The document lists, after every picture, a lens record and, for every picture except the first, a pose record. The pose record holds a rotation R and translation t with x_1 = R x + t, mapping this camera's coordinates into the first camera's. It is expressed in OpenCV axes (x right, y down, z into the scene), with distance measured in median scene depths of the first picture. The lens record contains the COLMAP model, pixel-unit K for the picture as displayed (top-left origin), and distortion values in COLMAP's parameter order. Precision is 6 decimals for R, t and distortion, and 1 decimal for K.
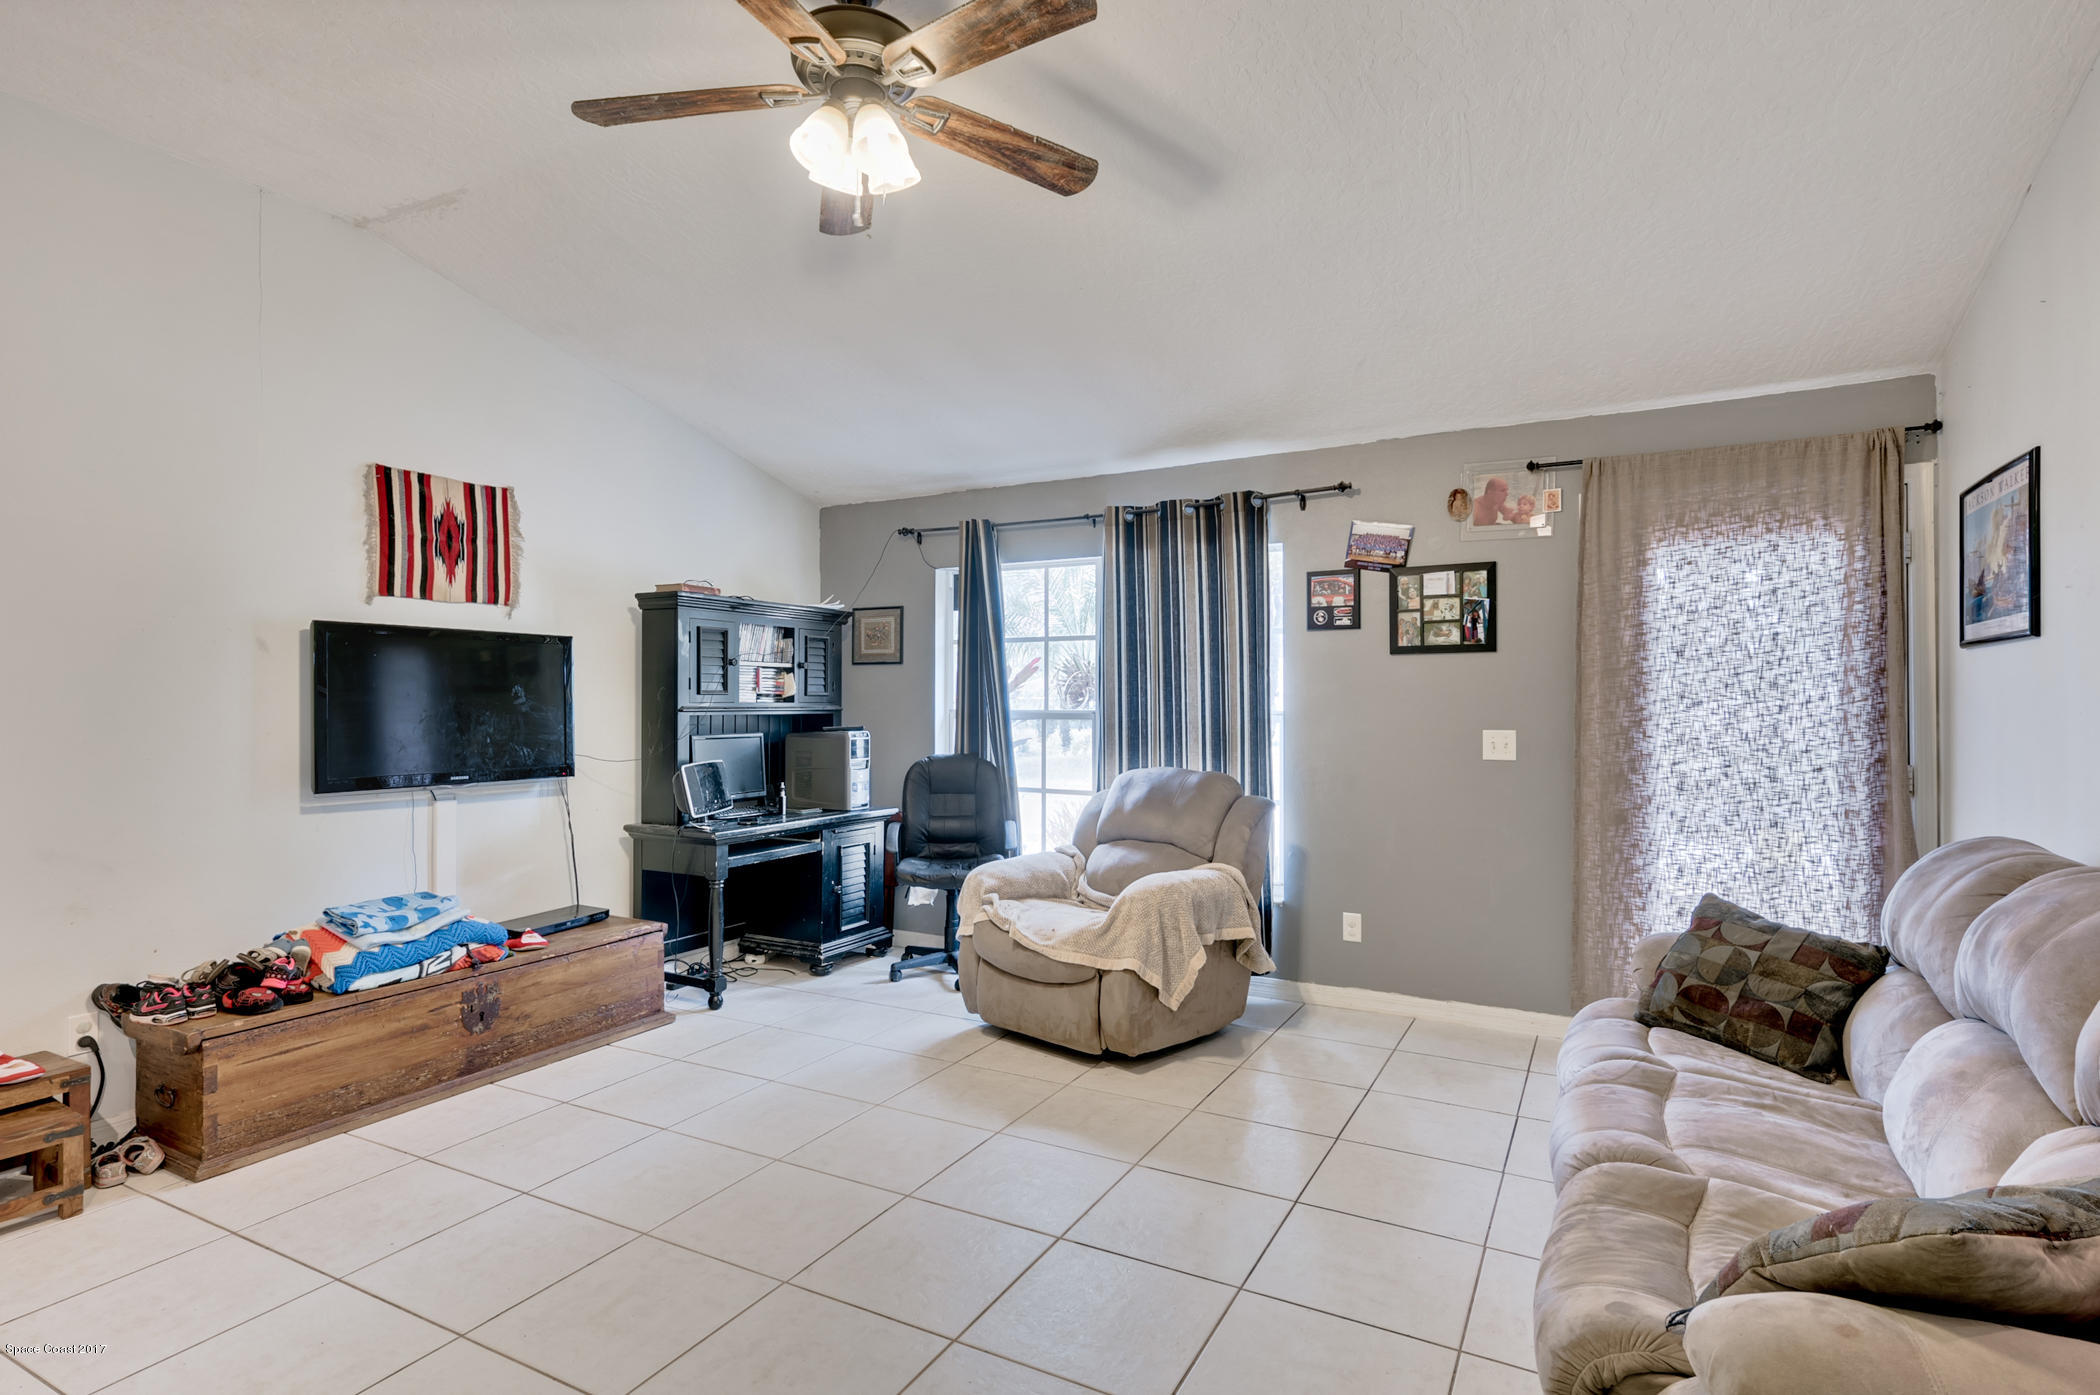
lens RADIAL K [[1039.2, 0, 1087.9], [0, 1039.2, 701.2], [0, 0, 1]] dist [0.001729, -0.000743]
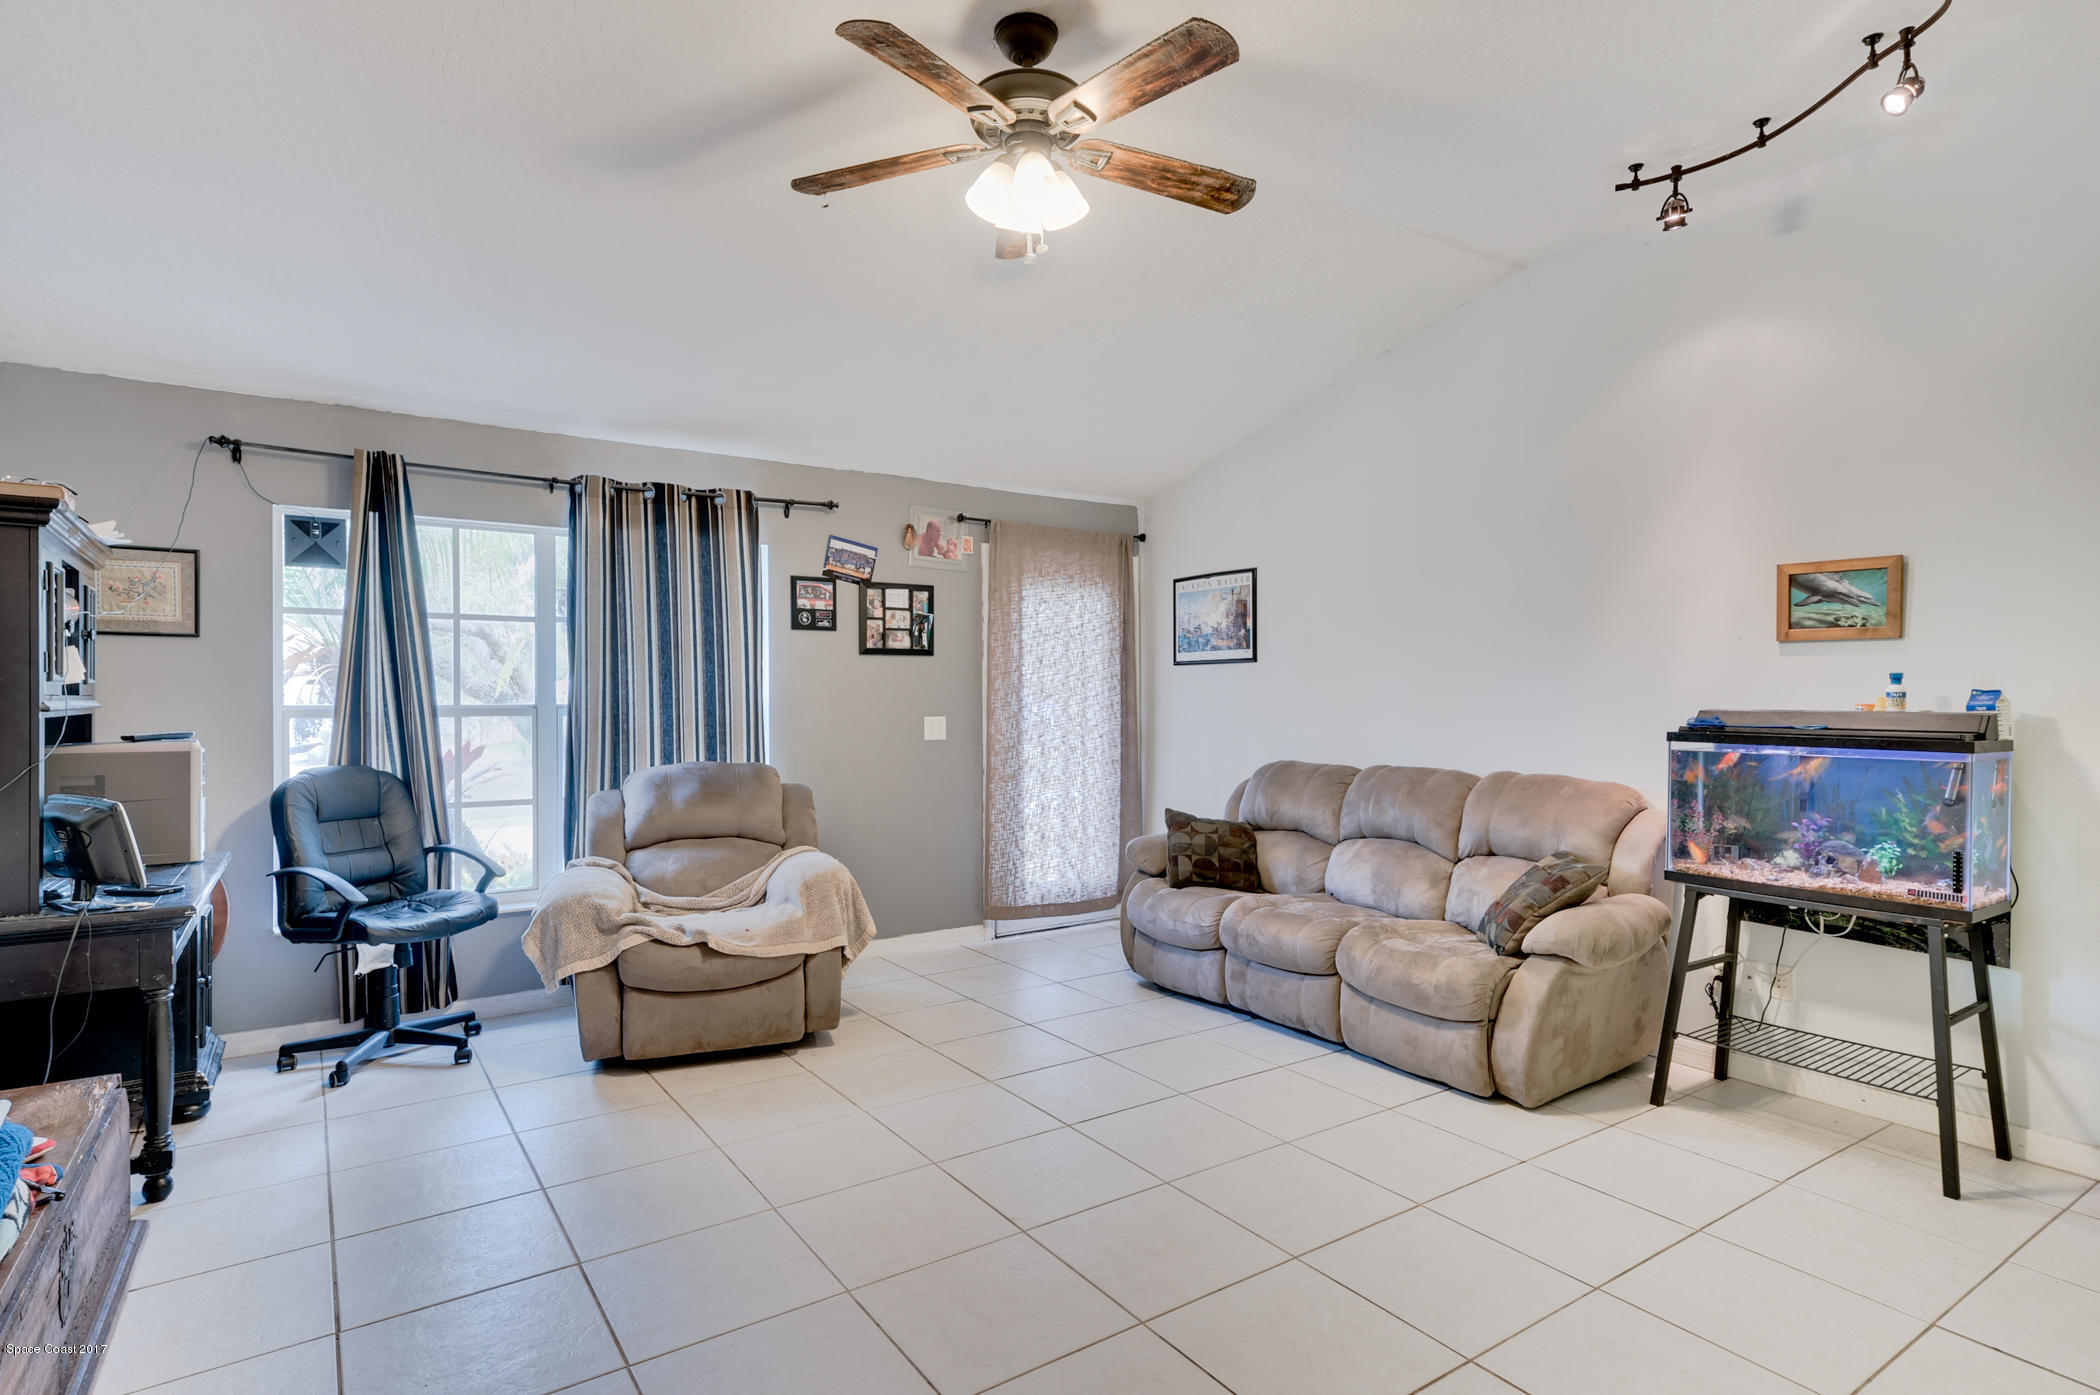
lens RADIAL K [[1058.2, 0, 1047.6], [0, 1058.2, 701.9], [0, 0, 1]] dist [0.026612, -0.011249]
pose [[0.463148, -0.003196, 0.886275, -0.714233], [0.001596, 0.999995, 0.002772, 0.005944], [-0.886280, 0.000131, 0.463150, 0.272561]]
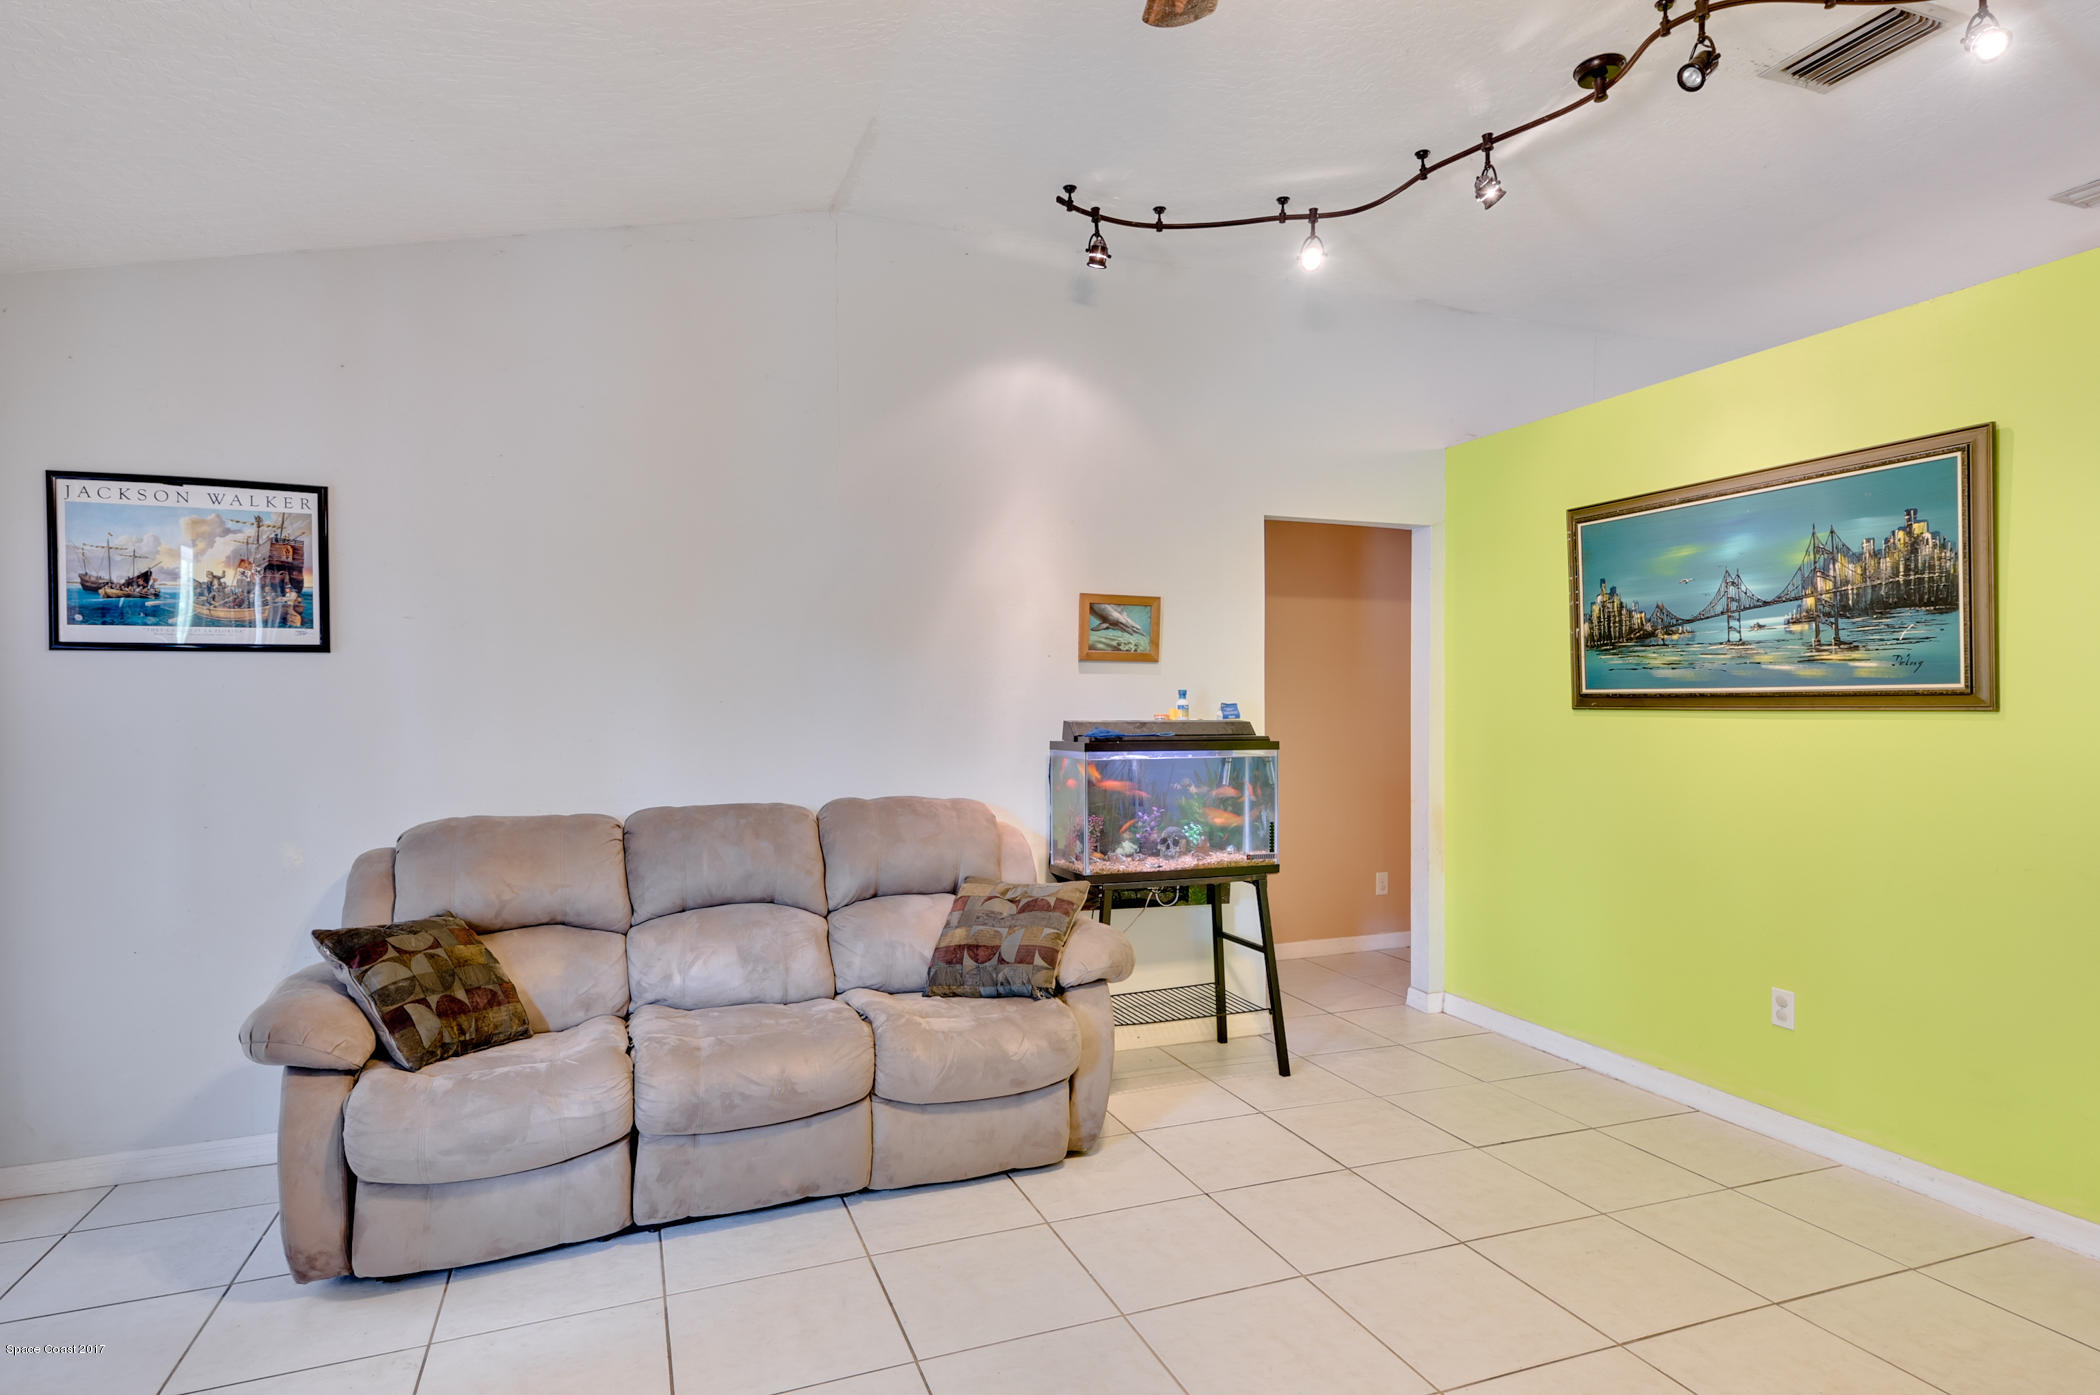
lens RADIAL K [[1107.9, 0, 1053.5], [0, 1107.9, 703.8], [0, 0, 1]] dist [0.027107, -0.000274]
pose [[-0.752532, -0.000898, 0.658555, -0.334272], [0.004284, 0.999971, 0.006260, -0.005876], [-0.658542, 0.007532, -0.752506, 0.923437]]
